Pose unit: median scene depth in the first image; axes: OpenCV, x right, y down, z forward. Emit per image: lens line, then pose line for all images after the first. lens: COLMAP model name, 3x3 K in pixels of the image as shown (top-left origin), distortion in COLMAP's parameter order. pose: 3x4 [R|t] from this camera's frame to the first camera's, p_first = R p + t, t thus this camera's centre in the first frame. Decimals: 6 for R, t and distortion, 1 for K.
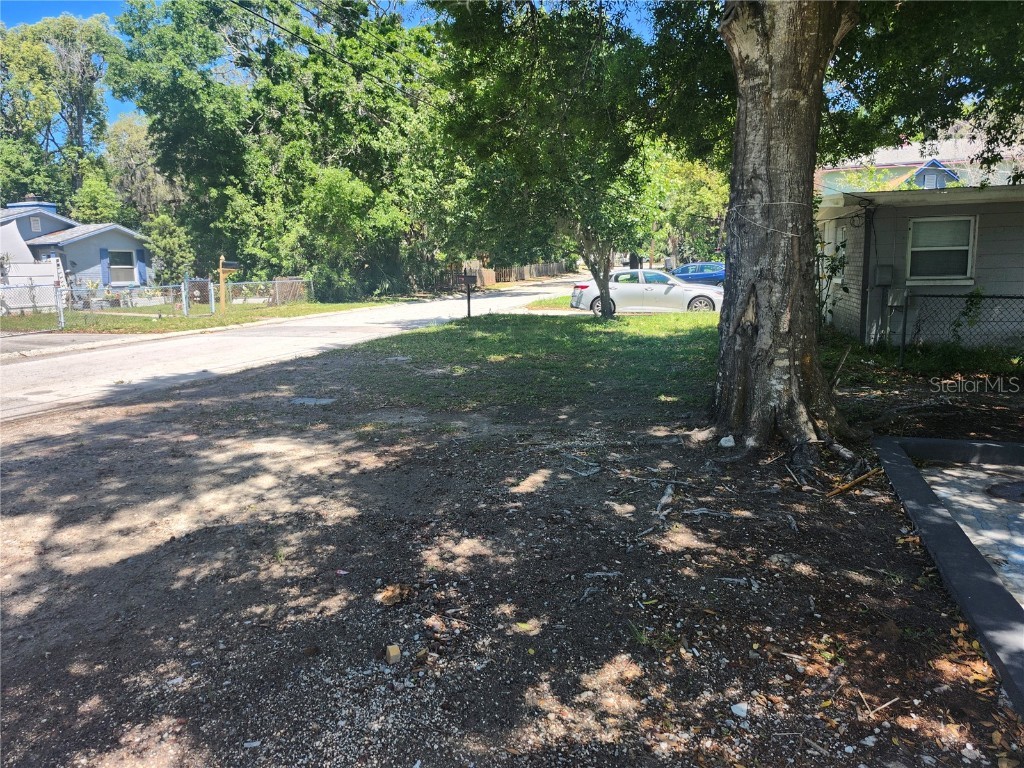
lens RADIAL K [[715.6, 0, 507.5], [0, 715.6, 372.7], [0, 0, 1]] dist [0.064796, -0.054113]
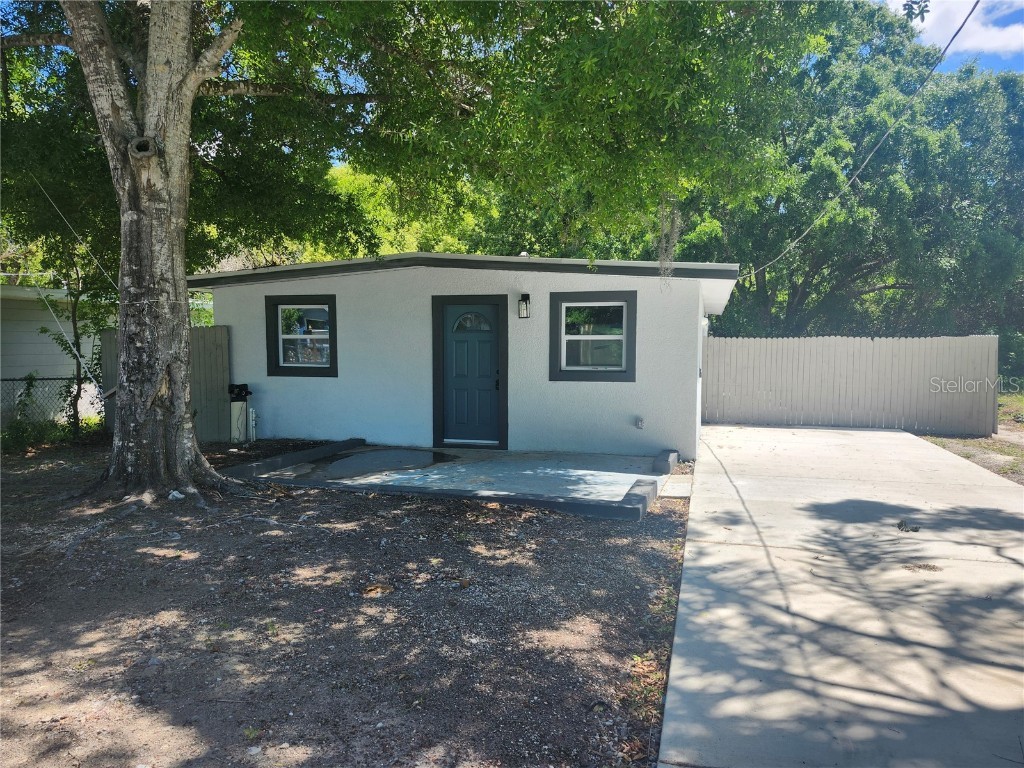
lens RADIAL K [[733.1, 0, 512.0], [0, 733.1, 372.9], [0, 0, 1]] dist [0.139646, -0.157310]
pose [[-0.024314, -0.020528, 0.999494, -0.528882], [0.145769, 0.989031, 0.023860, -0.029754], [-0.989020, 0.146275, -0.021054, 0.248446]]
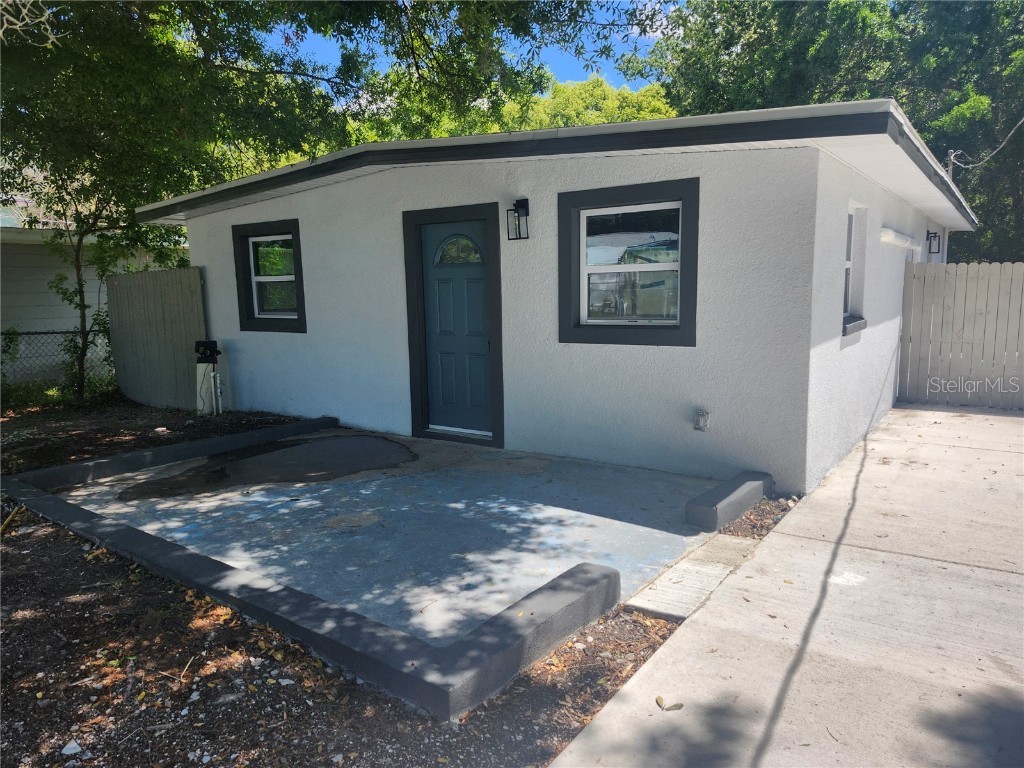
lens RADIAL K [[715.6, 0, 507.5], [0, 715.6, 372.7], [0, 0, 1]] dist [0.064796, -0.054113]
pose [[0.322320, -0.098070, 0.941537, -0.091984], [0.150684, 0.987253, 0.051247, 0.001329], [-0.934561, 0.125357, 0.332989, 0.017077]]
